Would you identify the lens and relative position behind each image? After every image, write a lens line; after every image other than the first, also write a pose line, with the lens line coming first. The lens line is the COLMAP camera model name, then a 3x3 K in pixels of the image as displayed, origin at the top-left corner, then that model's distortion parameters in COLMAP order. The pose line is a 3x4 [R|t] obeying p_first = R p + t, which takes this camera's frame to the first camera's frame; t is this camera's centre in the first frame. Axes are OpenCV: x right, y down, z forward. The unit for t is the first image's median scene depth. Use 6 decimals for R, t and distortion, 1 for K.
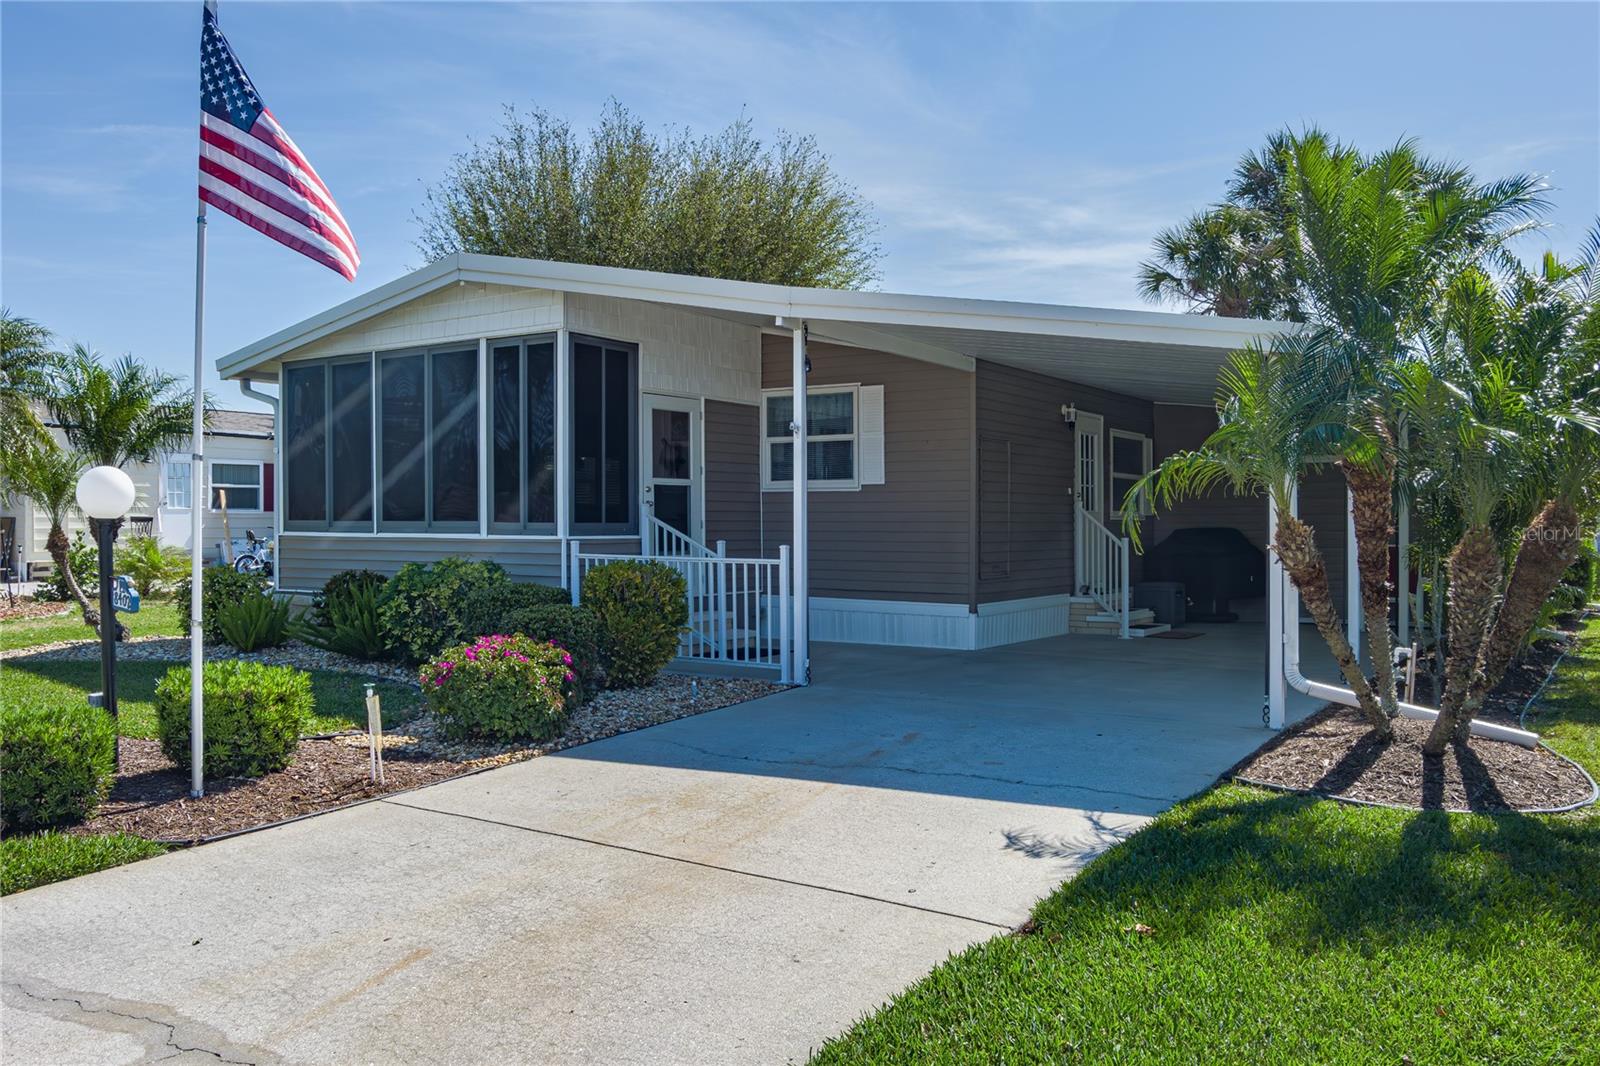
lens RADIAL K [[1301.6, 0, 800.0], [0, 1301.6, 533.0], [0, 0, 1]] dist [-0.075780, 0.031722]
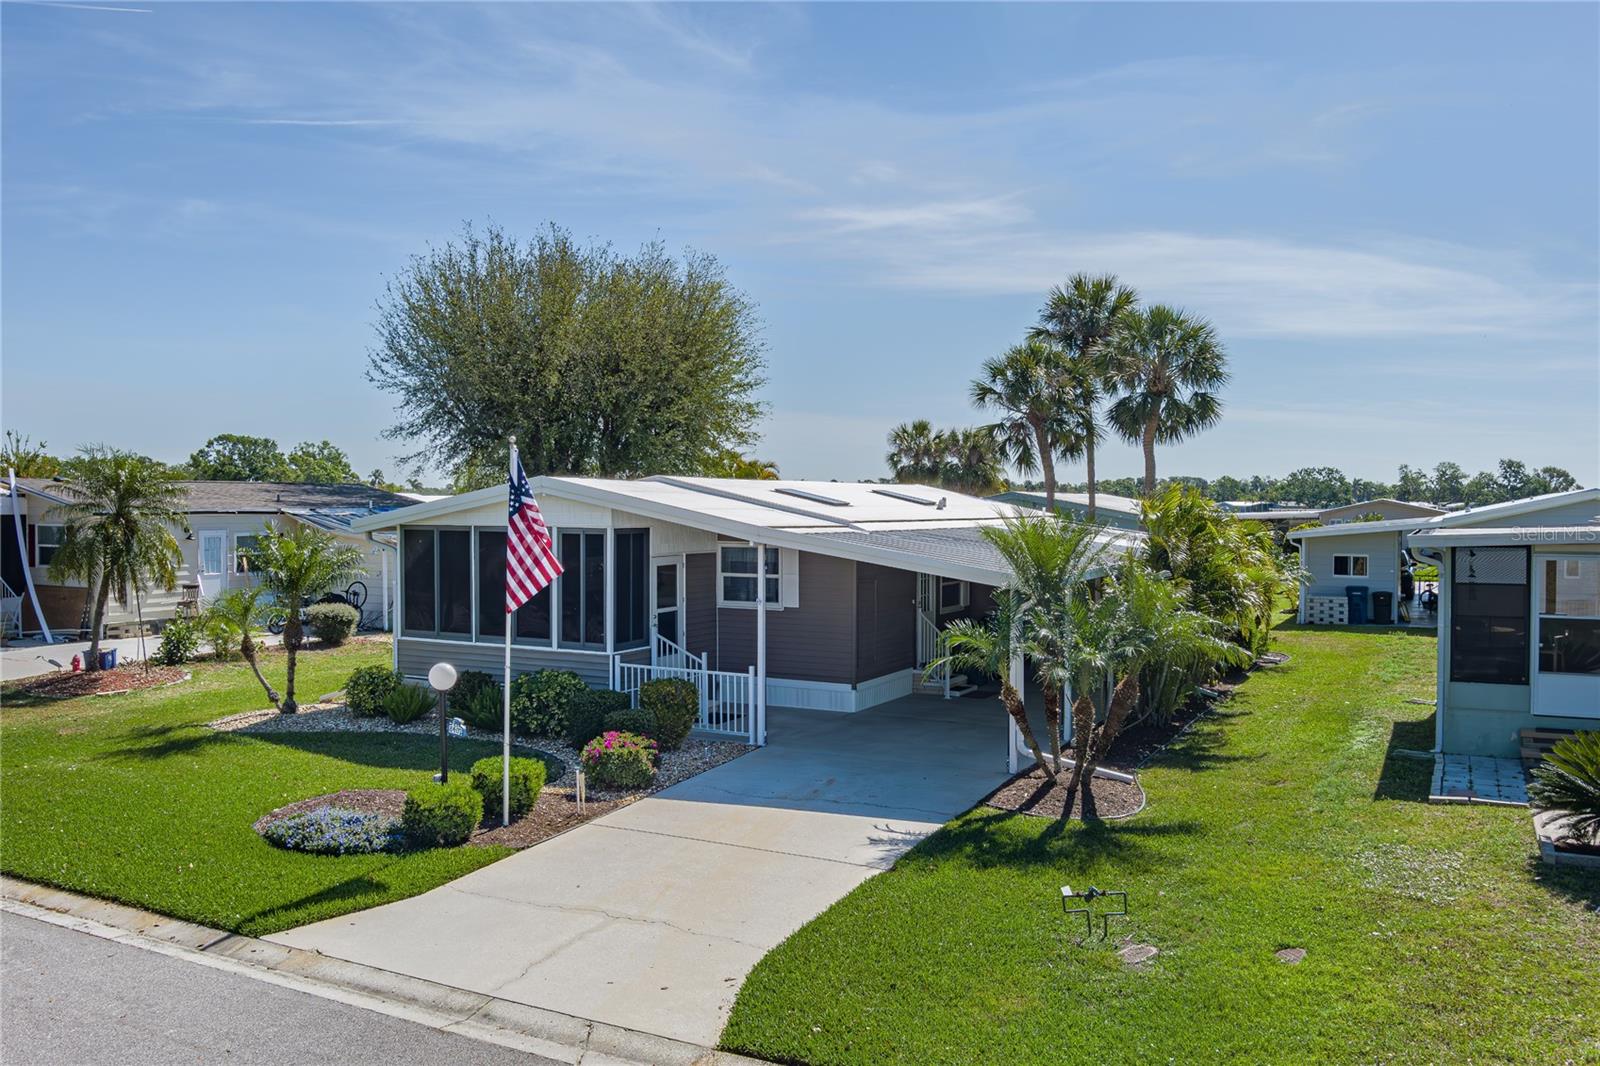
lens RADIAL K [[1301.6, 0, 800.0], [0, 1301.6, 533.0], [0, 0, 1]] dist [-0.075780, 0.031722]
pose [[0.993695, -0.001273, 0.112113, -0.141687], [-0.000667, 0.999851, 0.017267, -0.198026], [-0.112119, -0.017233, 0.993545, -0.738228]]
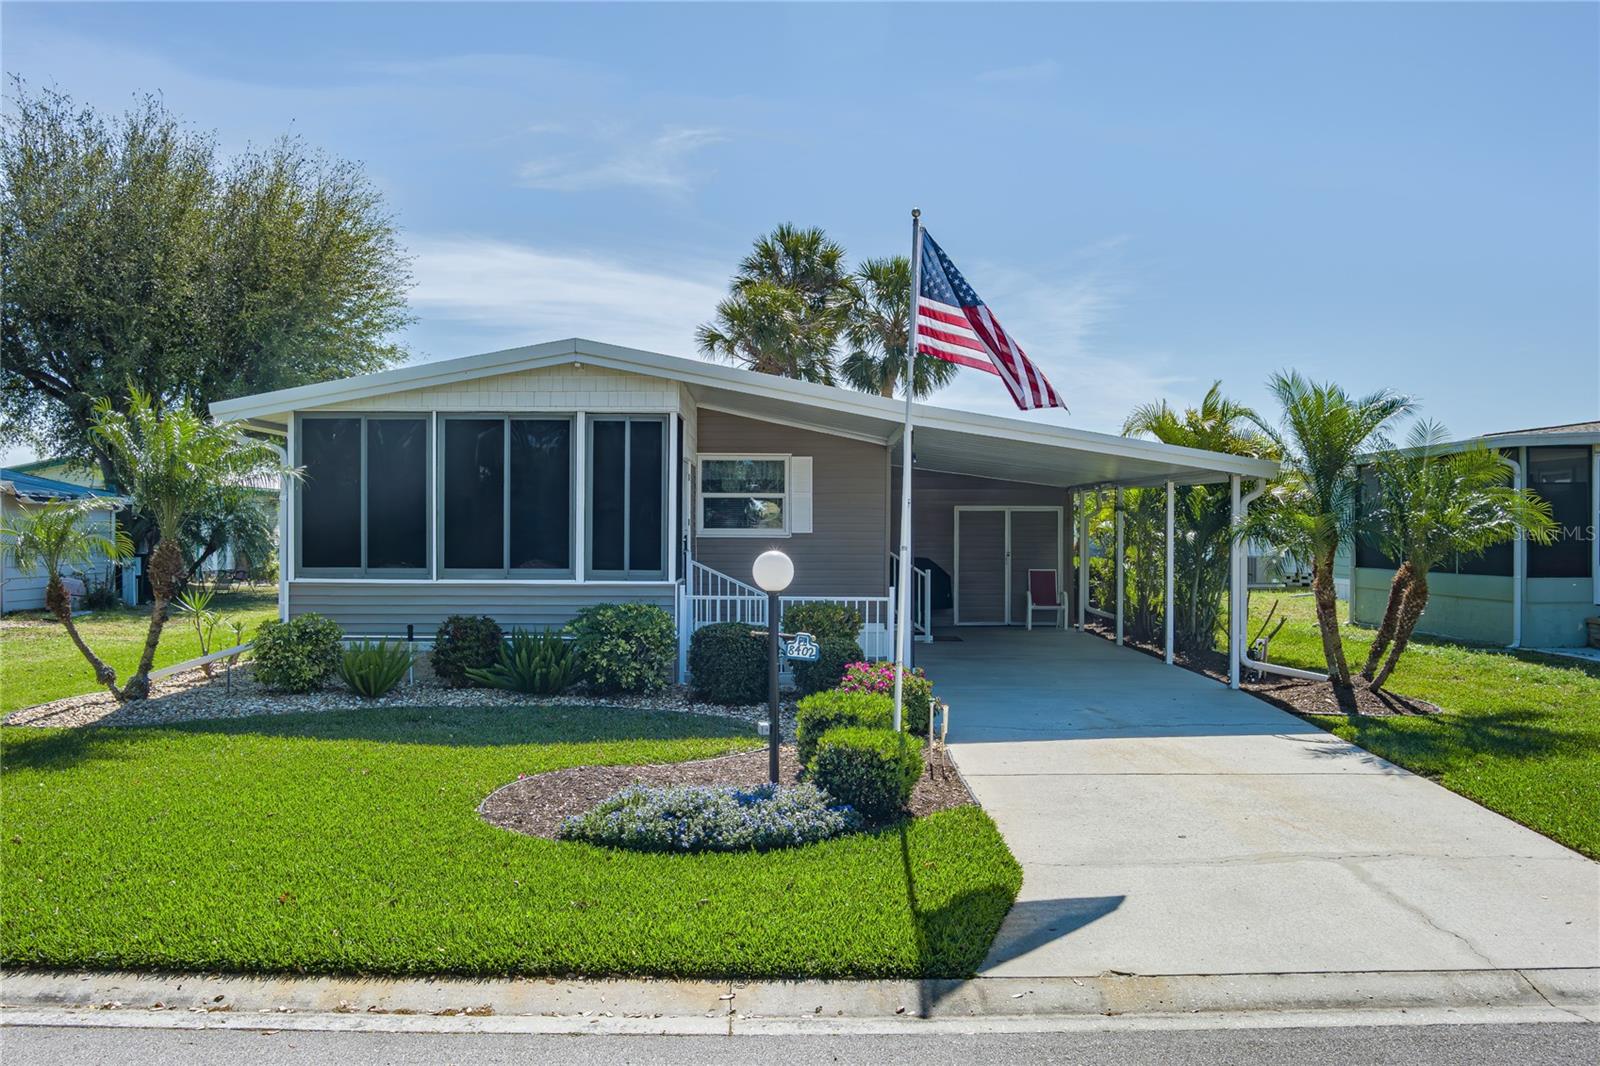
lens RADIAL K [[1301.6, 0, 800.0], [0, 1301.6, 533.0], [0, 0, 1]] dist [-0.075780, 0.031722]
pose [[0.821510, -0.000803, 0.570193, -0.870009], [0.001672, 0.999998, -0.001001, -0.046300], [-0.570191, 0.001776, 0.821510, -0.082136]]
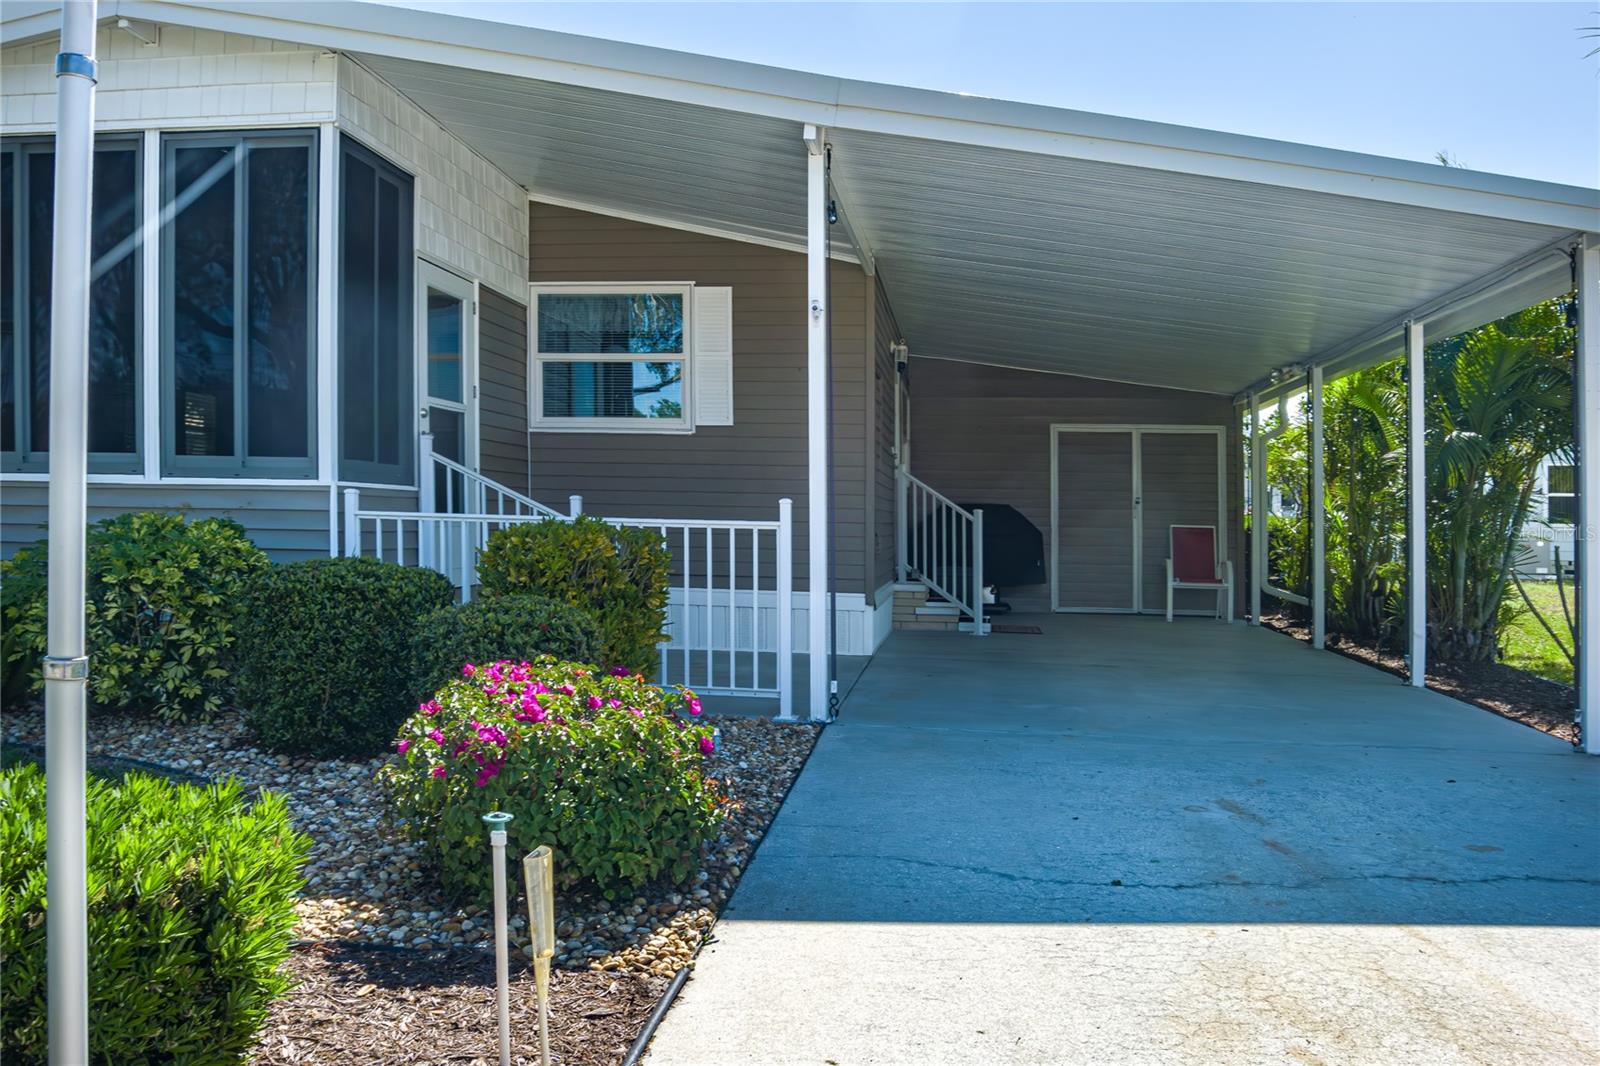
lens RADIAL K [[1325.3, 0, 800.0], [0, 1325.3, 533.0], [0, 0, 1]] dist [-0.072983, 0.003985]
pose [[0.892833, 0.012262, 0.450221, -0.287562], [-0.015424, 0.999875, 0.003355, 0.023022], [-0.450124, -0.009940, 0.892911, 0.423453]]
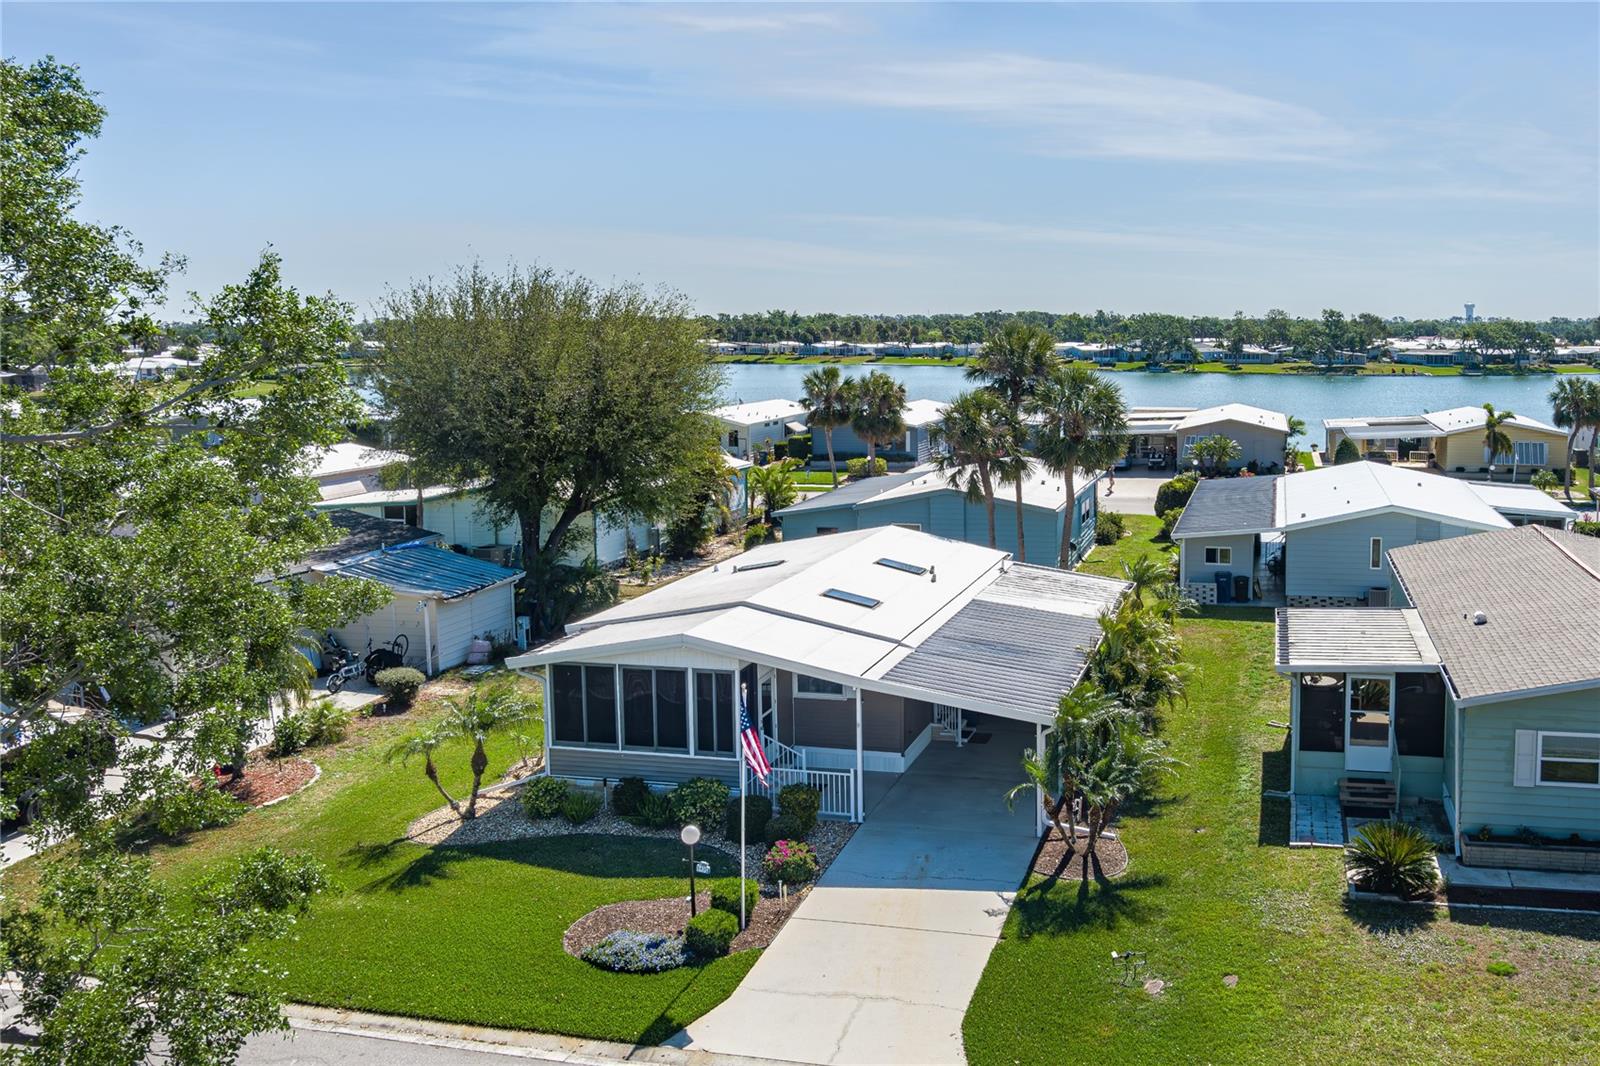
lens RADIAL K [[1367.9, 0, 1041.7], [0, 1367.9, 428.1], [0, 0, 1]] dist [-0.052396, -0.007176]
pose [[0.916541, -0.033248, 0.398556, -0.695479], [0.005278, 0.997457, 0.071071, -0.822547], [-0.399906, -0.063036, 0.914386, -1.498121]]
